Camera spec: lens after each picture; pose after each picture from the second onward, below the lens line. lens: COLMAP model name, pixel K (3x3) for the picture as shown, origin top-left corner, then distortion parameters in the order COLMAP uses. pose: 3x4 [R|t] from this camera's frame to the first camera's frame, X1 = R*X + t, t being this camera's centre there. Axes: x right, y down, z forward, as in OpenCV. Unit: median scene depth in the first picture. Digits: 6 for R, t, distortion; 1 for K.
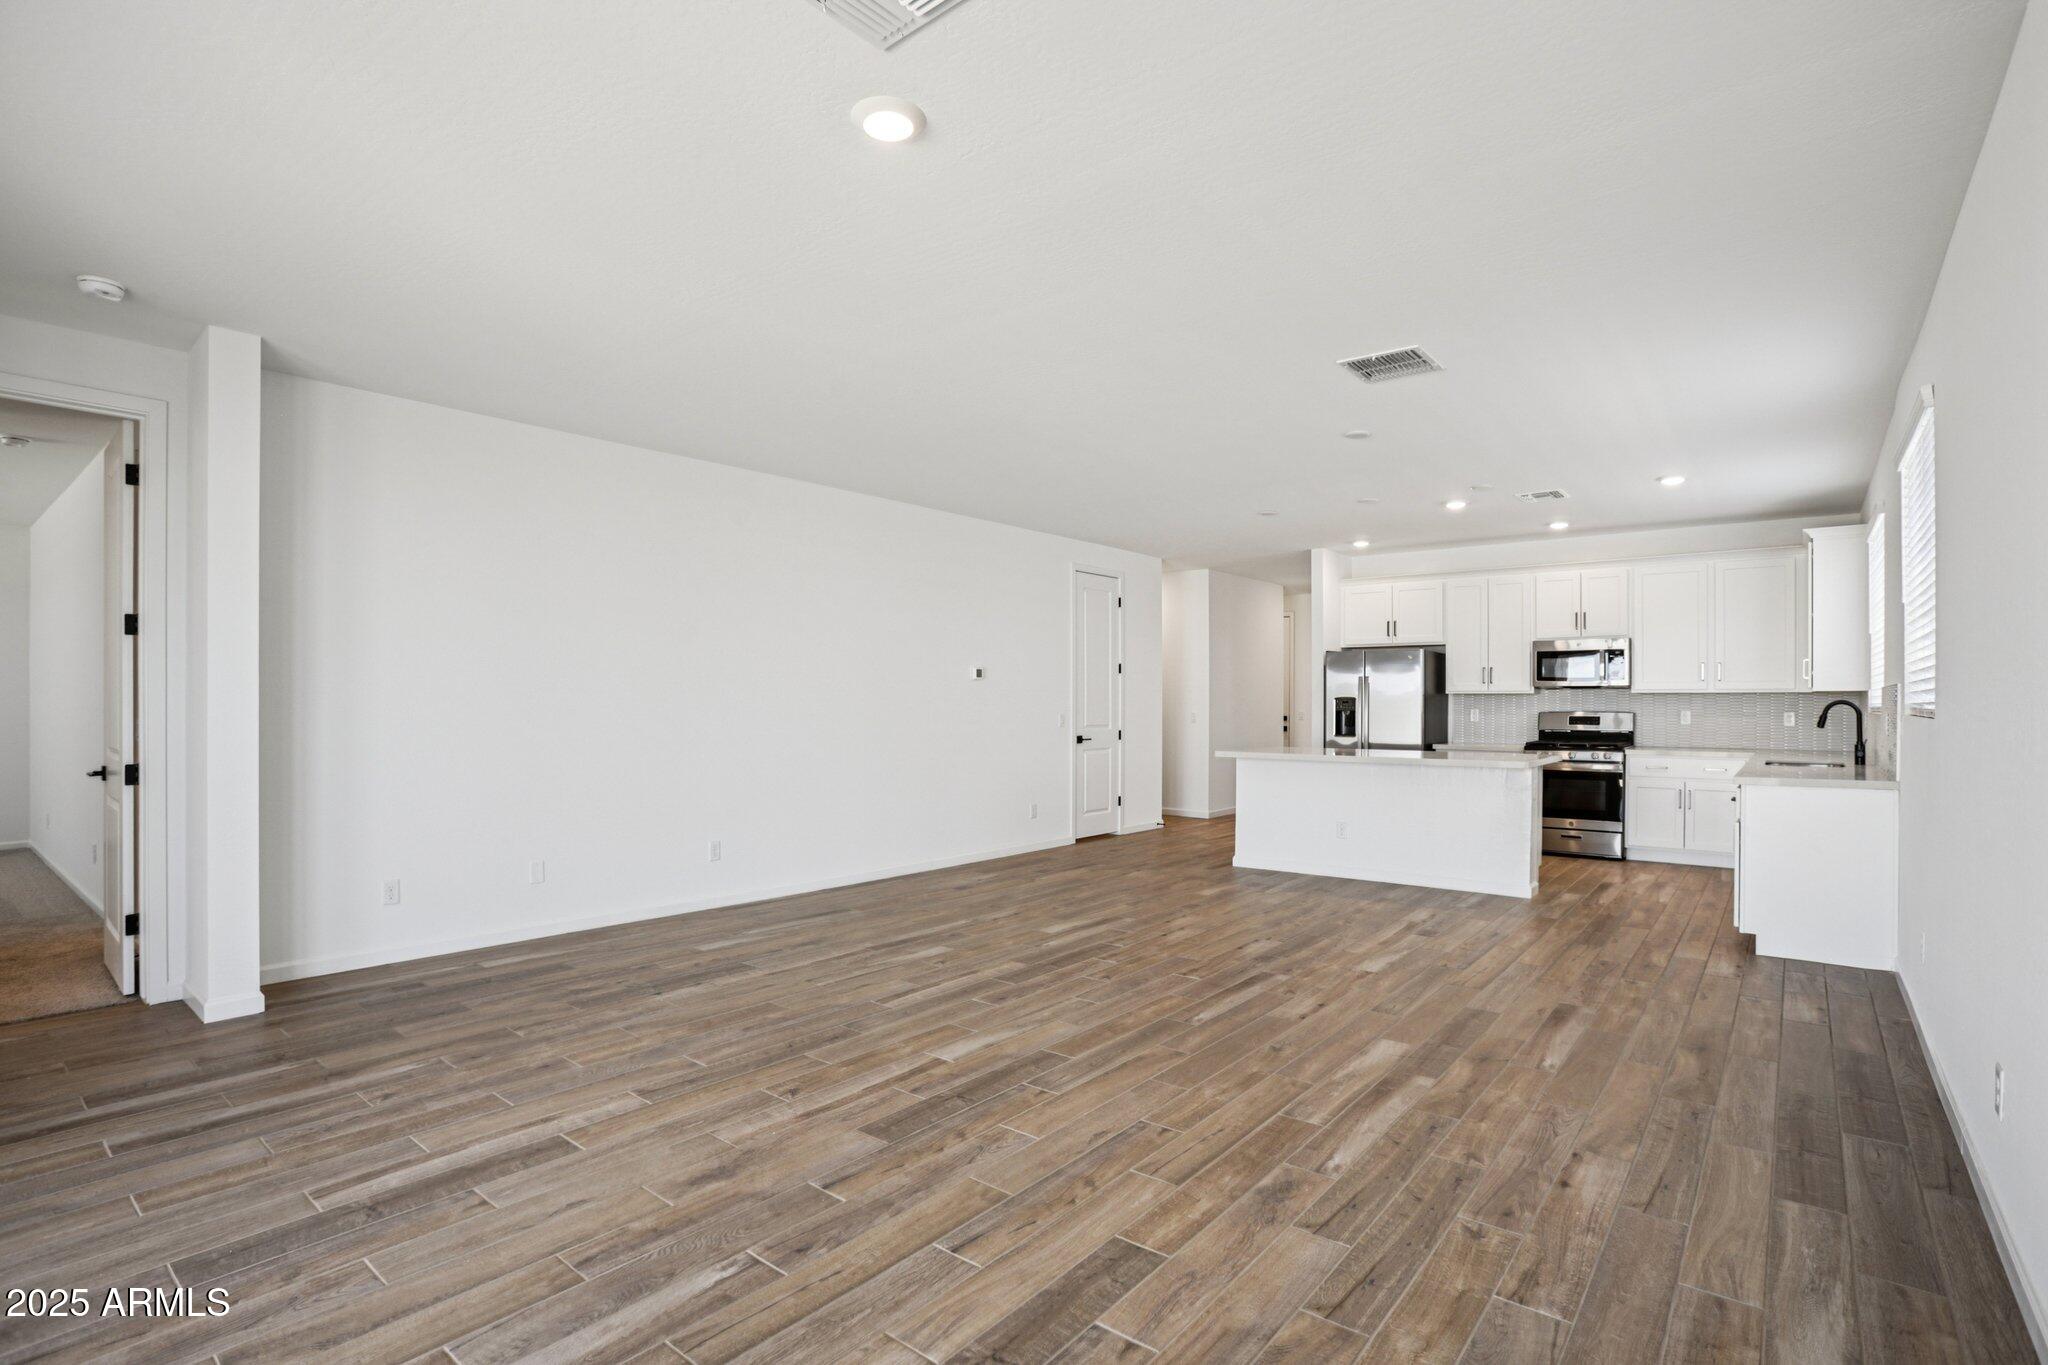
lens RADIAL K [[998.4, 0, 1030.5], [0, 998.4, 711.6], [0, 0, 1]] dist [-0.001543, 0.021594]
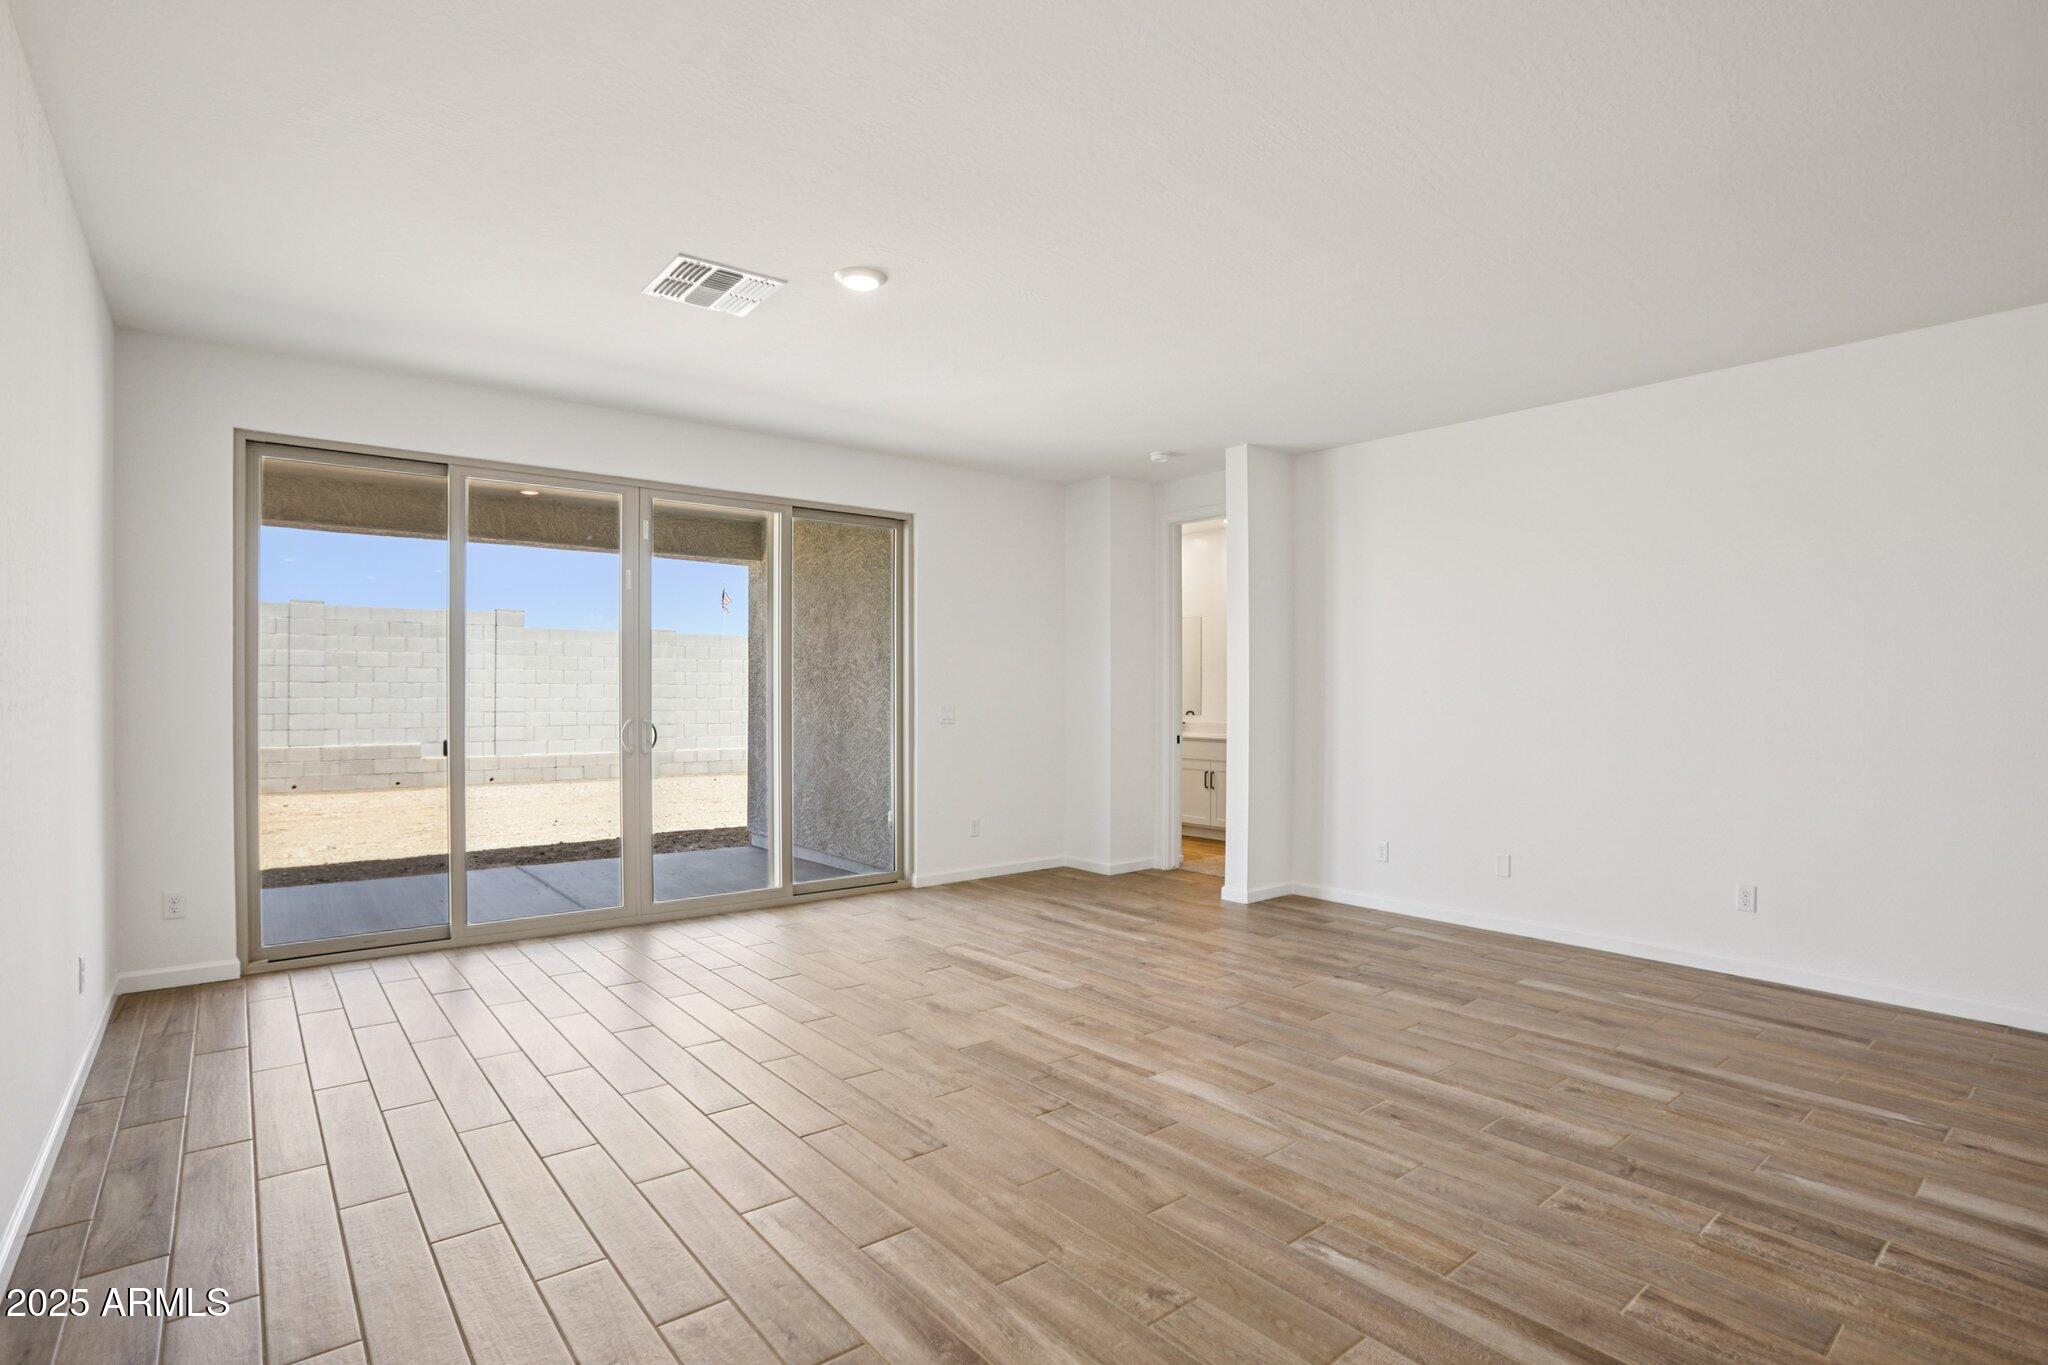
lens RADIAL K [[998.4, 0, 1030.5], [0, 998.4, 711.6], [0, 0, 1]] dist [-0.001543, 0.021594]
pose [[-0.228225, -0.005655, -0.973592, 0.772316], [0.001787, 0.999979, -0.006227, 0.013629], [0.973607, -0.003161, -0.228210, 1.007104]]
